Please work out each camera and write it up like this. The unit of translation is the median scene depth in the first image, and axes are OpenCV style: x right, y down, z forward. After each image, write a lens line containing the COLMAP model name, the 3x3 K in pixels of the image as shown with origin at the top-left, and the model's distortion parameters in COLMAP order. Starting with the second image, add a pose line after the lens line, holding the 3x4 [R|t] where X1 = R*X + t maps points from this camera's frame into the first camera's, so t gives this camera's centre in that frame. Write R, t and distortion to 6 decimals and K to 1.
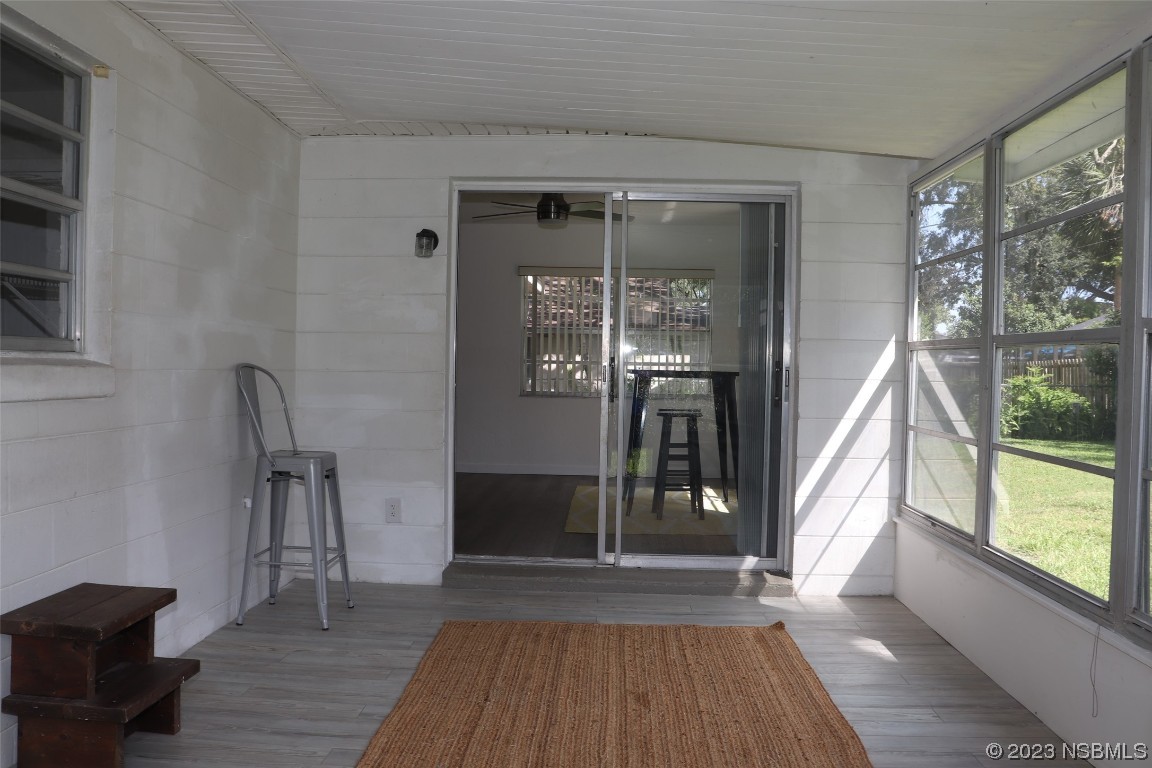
lens RADIAL K [[962.0, 0, 576.0], [0, 962.0, 384.0], [0, 0, 1]] dist [-0.195529, 0.188862]
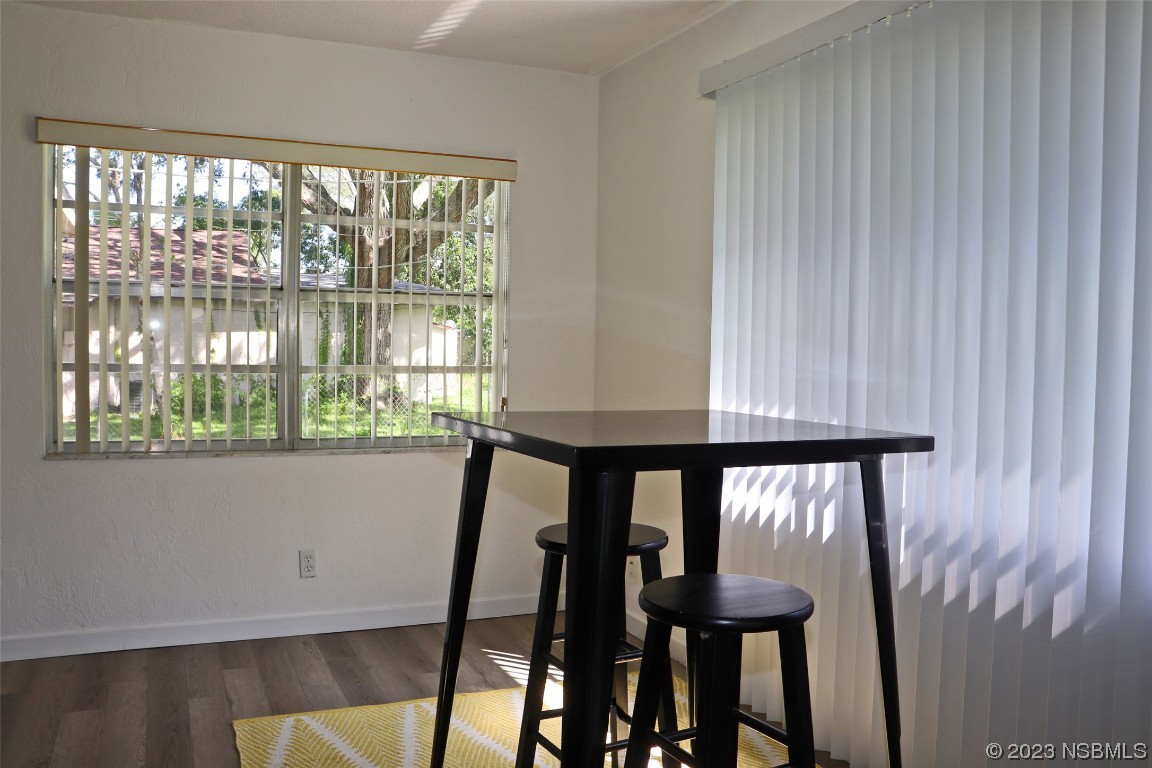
lens RADIAL K [[962.0, 0, 576.0], [0, 962.0, 384.0], [0, 0, 1]] dist [-0.195529, 0.188862]
pose [[0.901737, -0.023511, 0.431645, -0.025231], [0.010812, 0.999434, 0.031852, -0.027250], [-0.432150, -0.024055, 0.901481, 0.588874]]
